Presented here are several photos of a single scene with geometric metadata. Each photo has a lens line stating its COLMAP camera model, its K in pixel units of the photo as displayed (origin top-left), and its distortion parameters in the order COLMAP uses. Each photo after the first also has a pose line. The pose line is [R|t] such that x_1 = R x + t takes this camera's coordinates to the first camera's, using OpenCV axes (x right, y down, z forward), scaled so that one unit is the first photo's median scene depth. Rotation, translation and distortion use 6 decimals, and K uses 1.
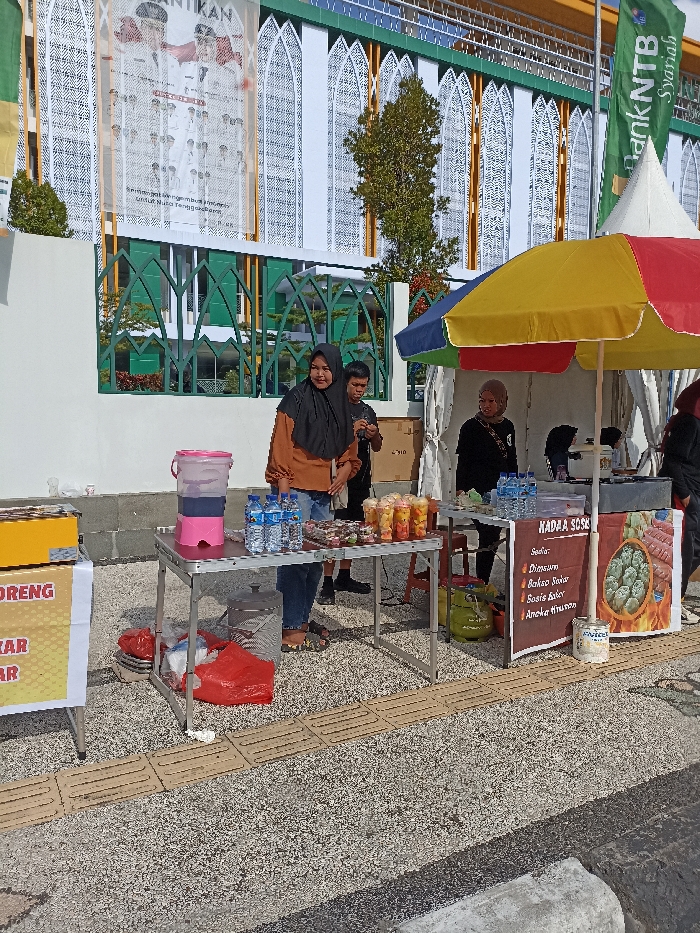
lens RADIAL K [[686.5, 0, 368.6], [0, 686.5, 450.1], [0, 0, 1]] dist [0.034995, -0.025415]
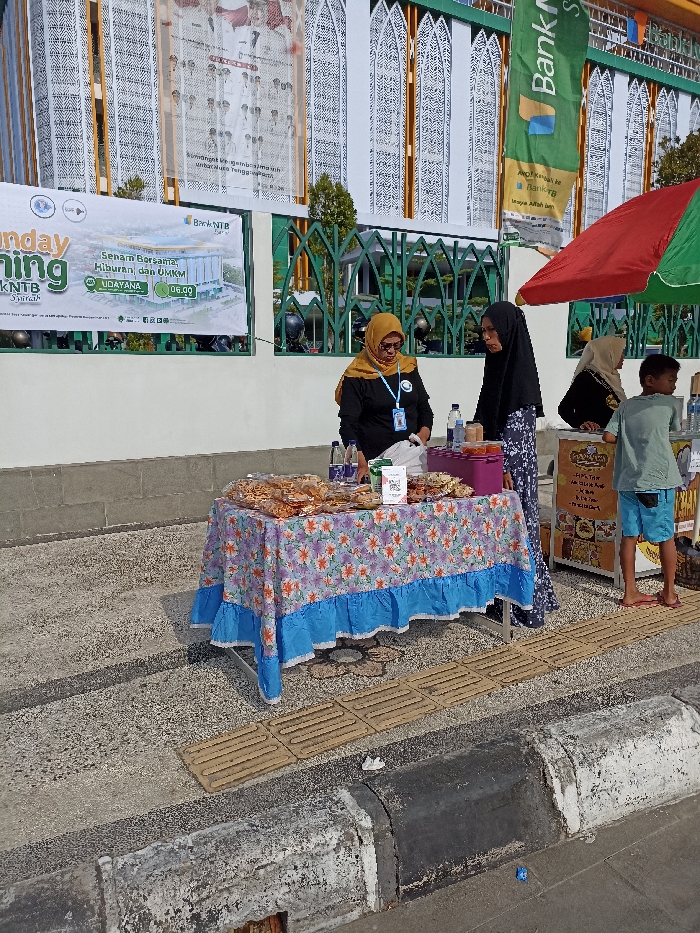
lens RADIAL K [[686.5, 0, 353.4], [0, 686.5, 456.9], [0, 0, 1]] dist [0.034995, -0.025415]
pose [[0.998709, -0.021928, 0.045828, -0.155680], [0.018390, 0.996920, 0.076233, 0.000366], [-0.047358, -0.075292, 0.996036, -0.078939]]
